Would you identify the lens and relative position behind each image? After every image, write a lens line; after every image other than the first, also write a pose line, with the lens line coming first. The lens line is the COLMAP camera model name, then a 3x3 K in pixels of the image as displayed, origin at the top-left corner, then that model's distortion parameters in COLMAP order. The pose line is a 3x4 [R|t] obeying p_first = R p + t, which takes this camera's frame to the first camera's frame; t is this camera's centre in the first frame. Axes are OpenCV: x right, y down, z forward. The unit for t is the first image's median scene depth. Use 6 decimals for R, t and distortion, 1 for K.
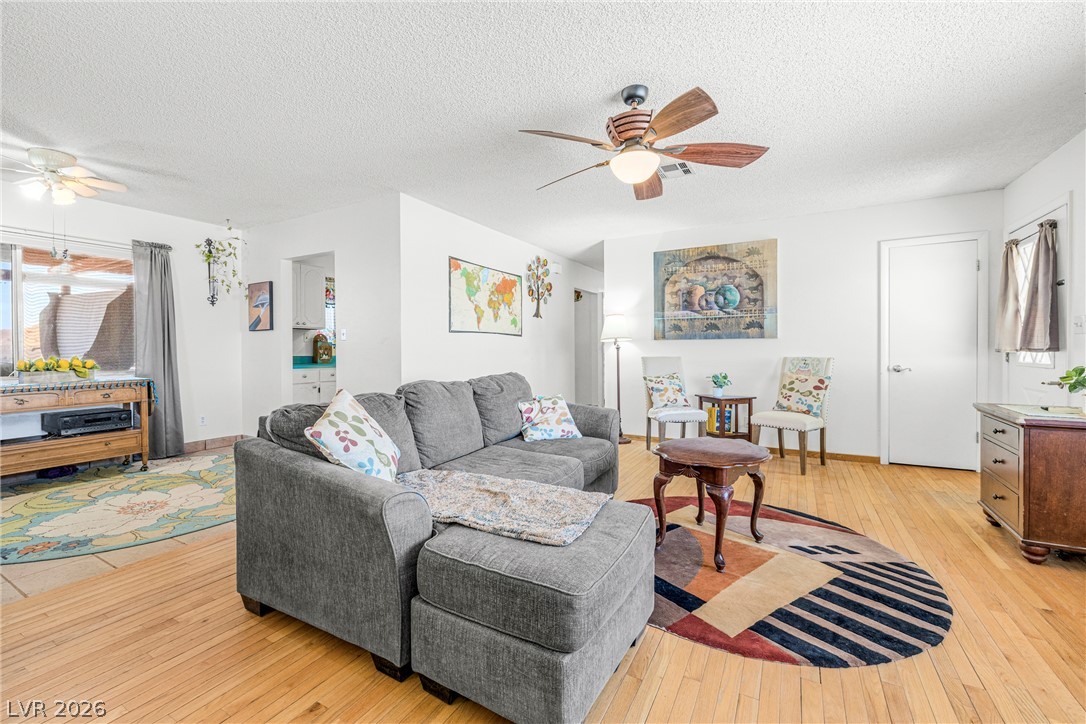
lens RADIAL K [[453.6, 0, 540.5], [0, 453.6, 352.0], [0, 0, 1]] dist [-0.002640, 0.001185]
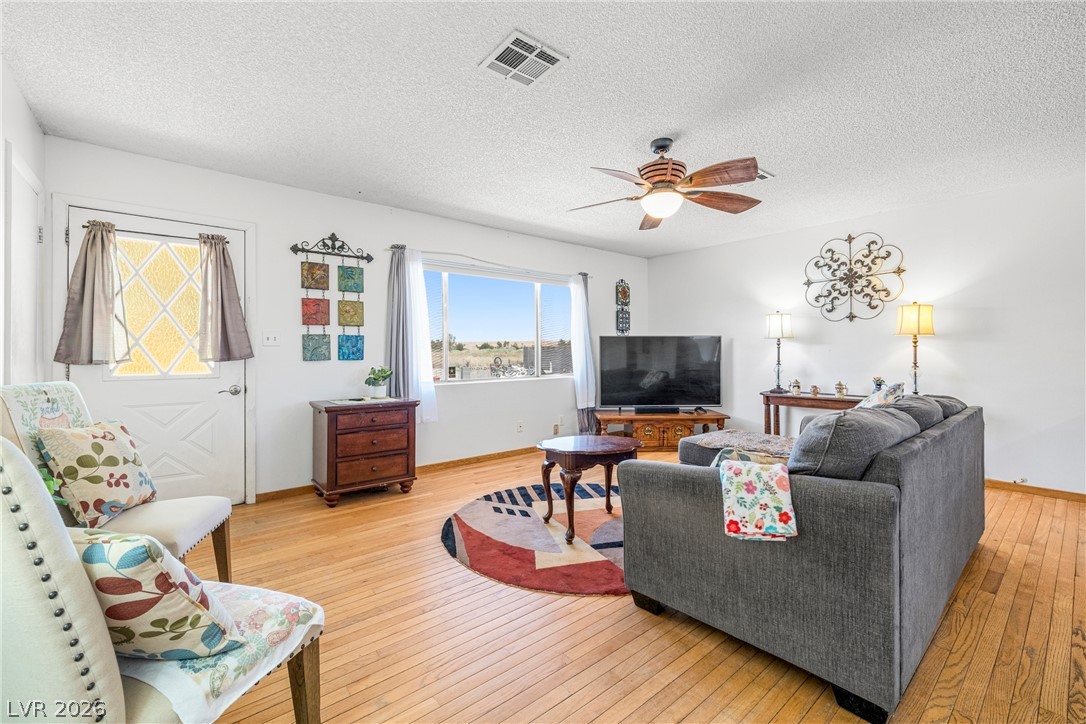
lens RADIAL K [[453.6, 0, 540.8], [0, 453.6, 351.4], [0, 0, 1]] dist [-0.002640, 0.001185]
pose [[-0.930733, 0.007588, 0.365620, 0.033398], [0.009498, 0.999949, 0.003426, -0.013918], [-0.365575, 0.006661, -0.930758, 1.112315]]
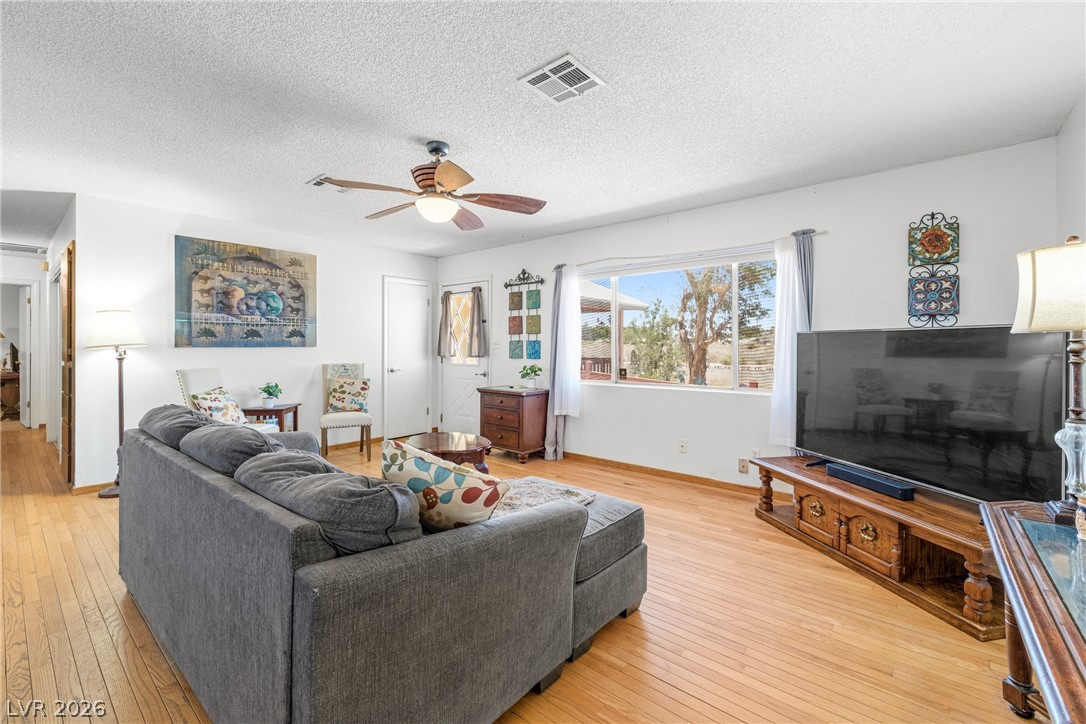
lens RADIAL K [[453.6, 0, 543.9], [0, 453.6, 345.3], [0, 0, 1]] dist [-0.002640, 0.001185]
pose [[0.189860, 0.005411, 0.981796, -0.430865], [0.004224, 0.999971, -0.006328, -0.024386], [-0.981802, 0.005349, 0.189831, 0.250443]]
